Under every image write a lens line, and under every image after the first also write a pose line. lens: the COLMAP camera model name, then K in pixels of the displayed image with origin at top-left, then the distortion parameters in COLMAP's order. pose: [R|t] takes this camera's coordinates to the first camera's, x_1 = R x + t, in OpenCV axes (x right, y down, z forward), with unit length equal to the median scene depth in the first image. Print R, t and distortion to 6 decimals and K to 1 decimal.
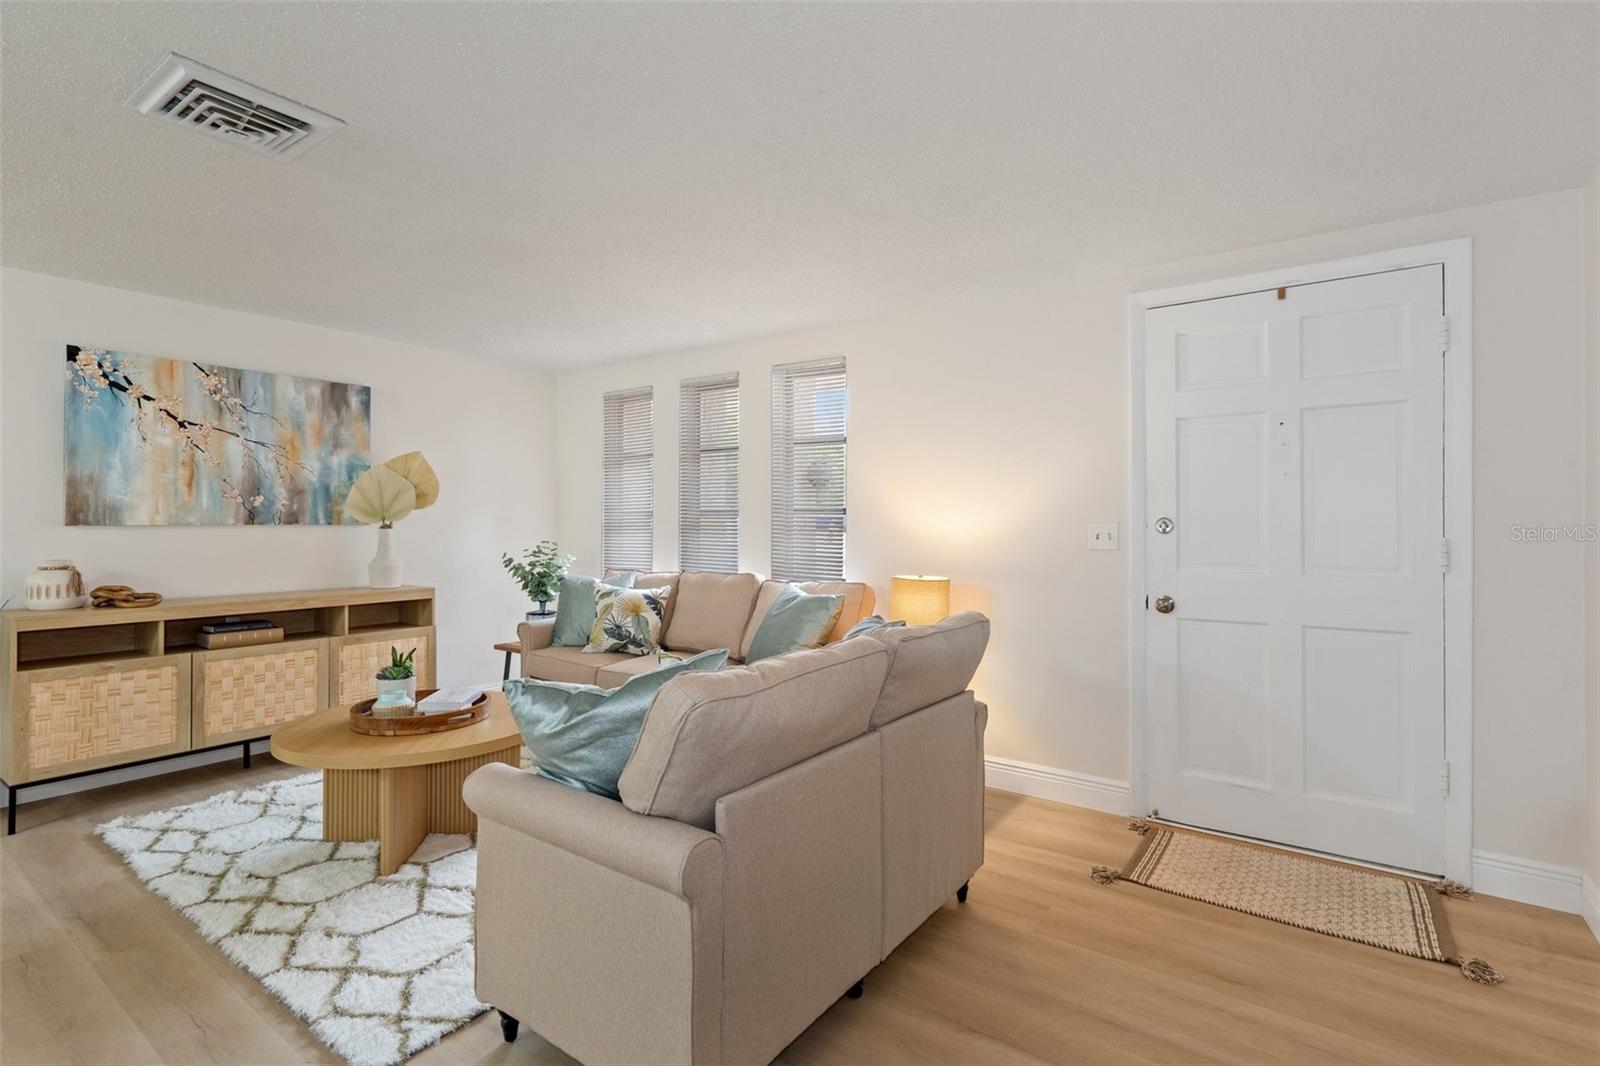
lens RADIAL K [[755.5, 0, 807.6], [0, 755.5, 518.9], [0, 0, 1]] dist [-0.000479, 0.001815]
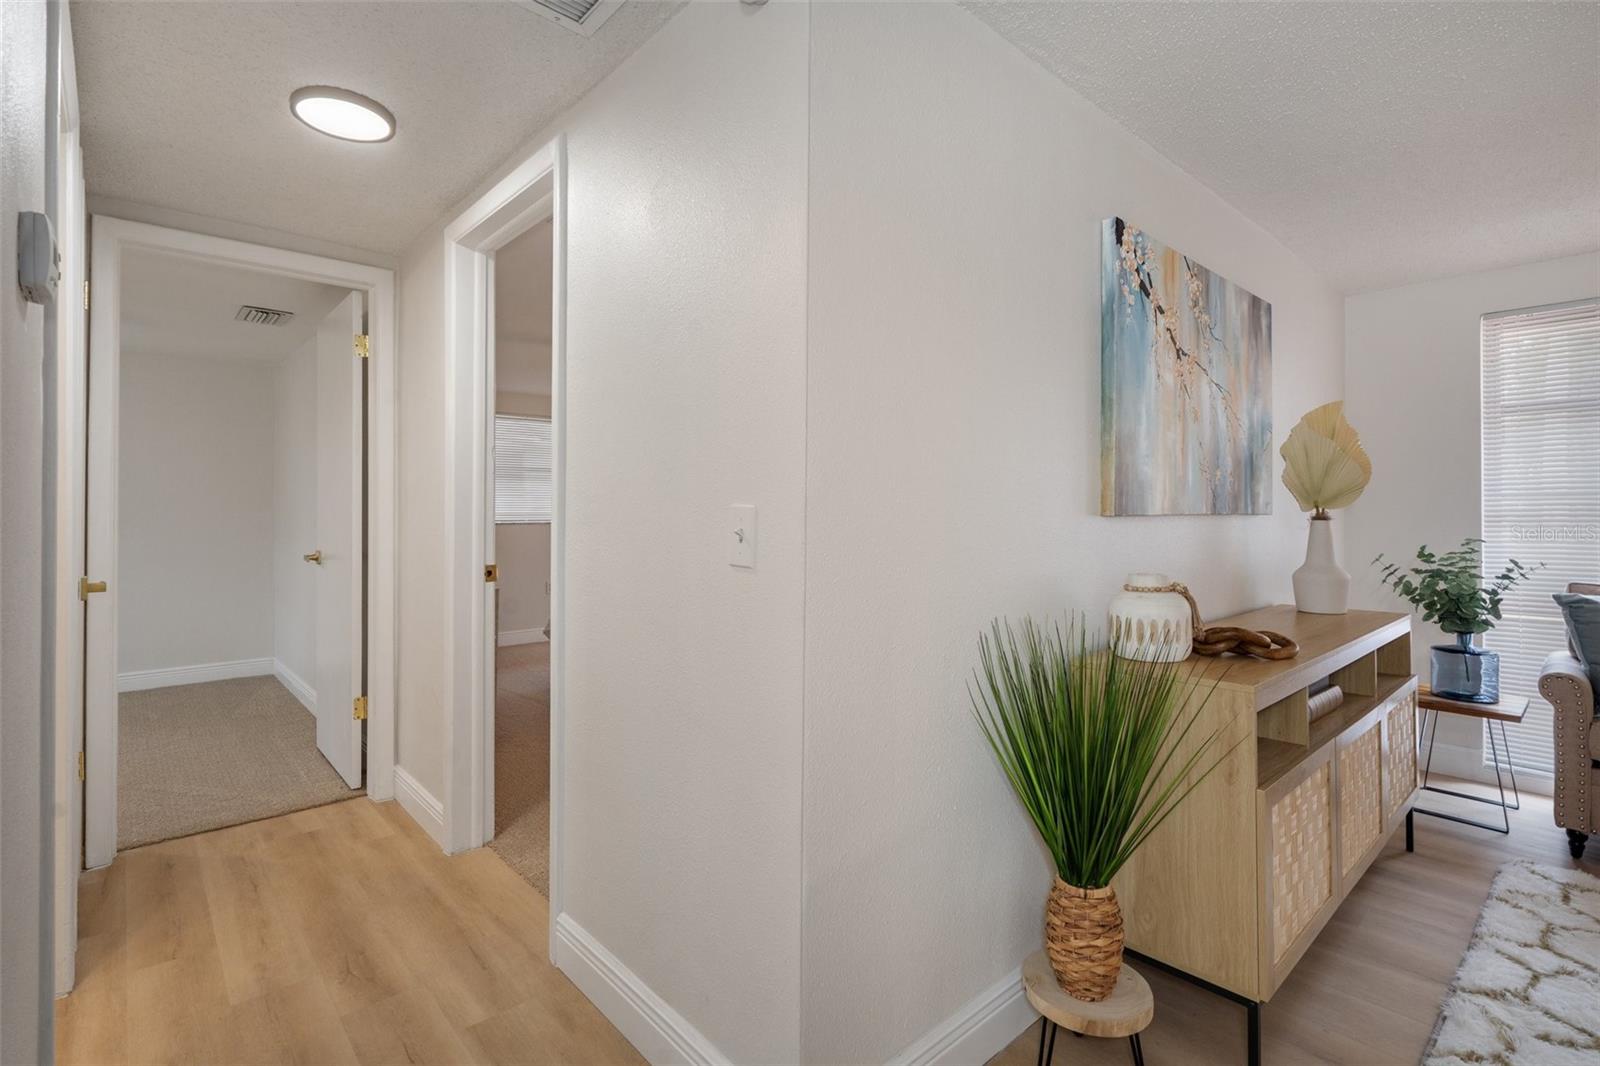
lens RADIAL K [[755.5, 0, 798.2], [0, 755.5, 509.6], [0, 0, 1]] dist [-0.000479, 0.001815]
pose [[0.977842, -0.002381, -0.209331, -1.006596], [0.003121, 0.999990, 0.003208, 0.000738], [0.209322, -0.003791, 0.977839, 0.324752]]
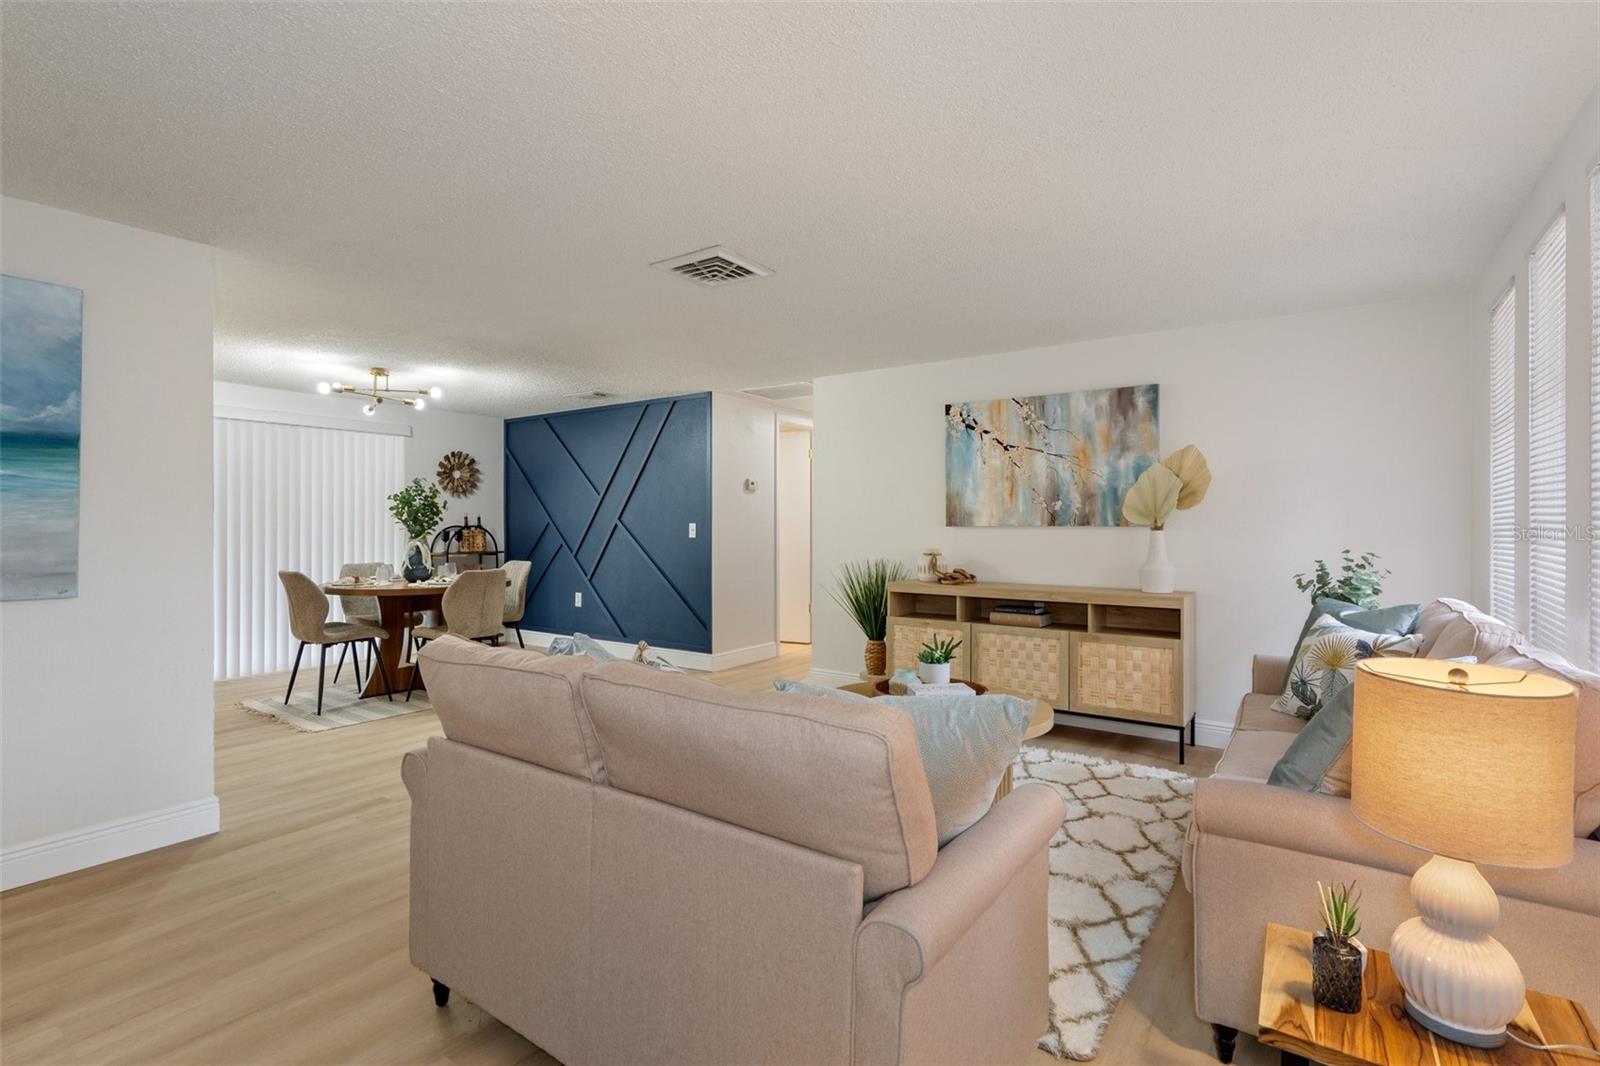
lens RADIAL K [[755.5, 0, 777.9], [0, 755.5, 517.1], [0, 0, 1]] dist [-0.000479, 0.001815]
pose [[-0.003412, -0.009605, -0.999948, 0.463705], [0.005996, 0.999936, -0.009625, 0.002780], [0.999976, -0.006028, -0.003354, 0.615481]]
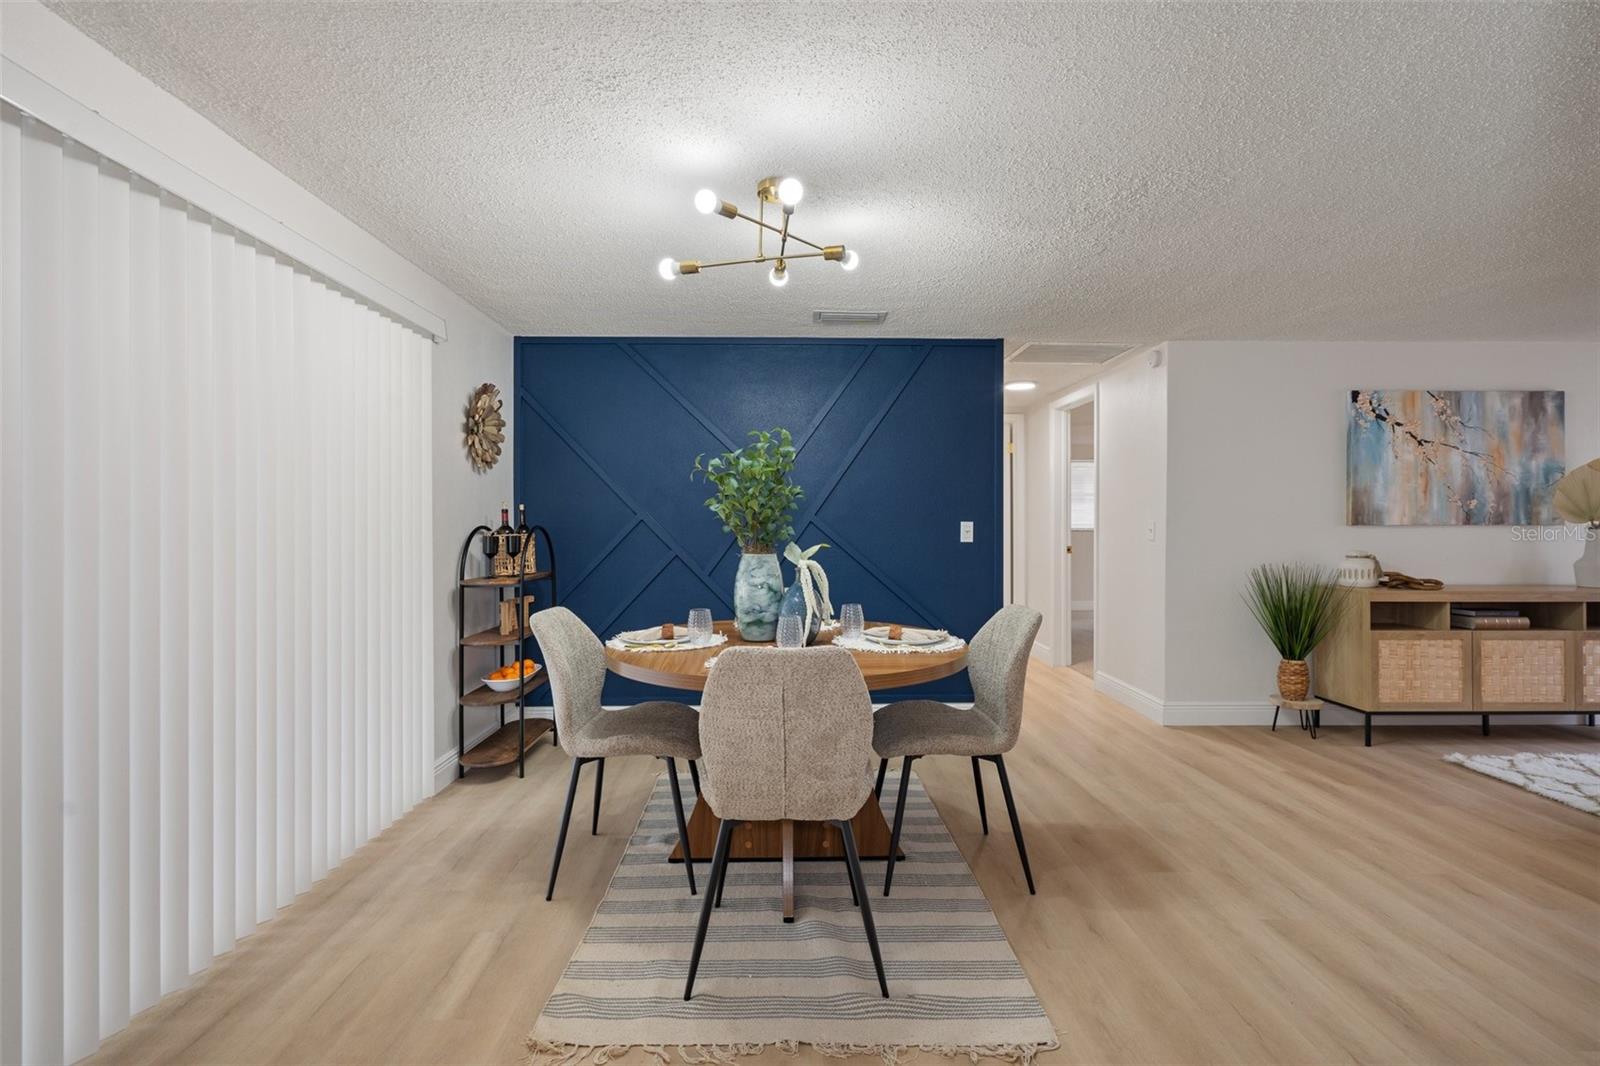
lens RADIAL K [[755.5, 0, 791.3], [0, 755.5, 526.7], [0, 0, 1]] dist [-0.000479, 0.001815]
pose [[0.596792, -0.000784, -0.802395, -0.454968], [0.004603, 0.999986, 0.002446, 0.002884], [0.802382, -0.005153, 0.596788, -0.546334]]
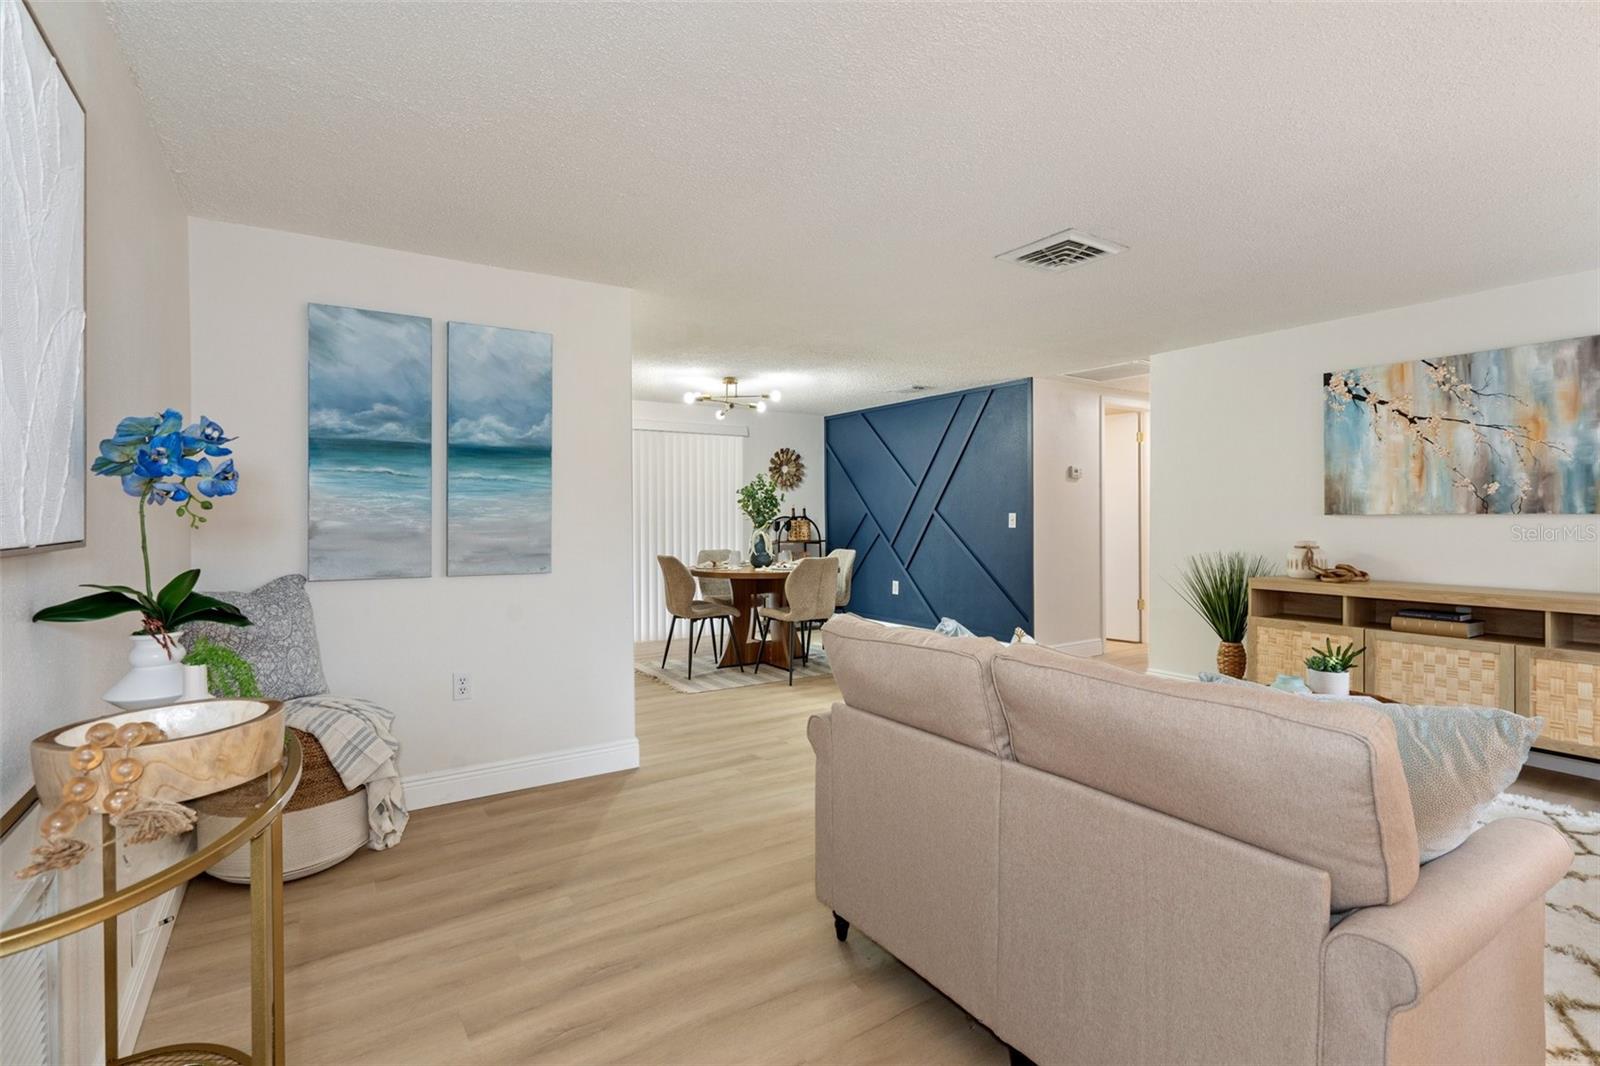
lens RADIAL K [[755.5, 0, 789.6], [0, 755.5, 513.9], [0, 0, 1]] dist [-0.000479, 0.001815]
pose [[-0.366280, 0.000343, -0.930505, 0.496806], [0.010544, 0.999937, -0.003782, 0.002359], [0.930445, -0.011197, -0.366261, 0.570238]]
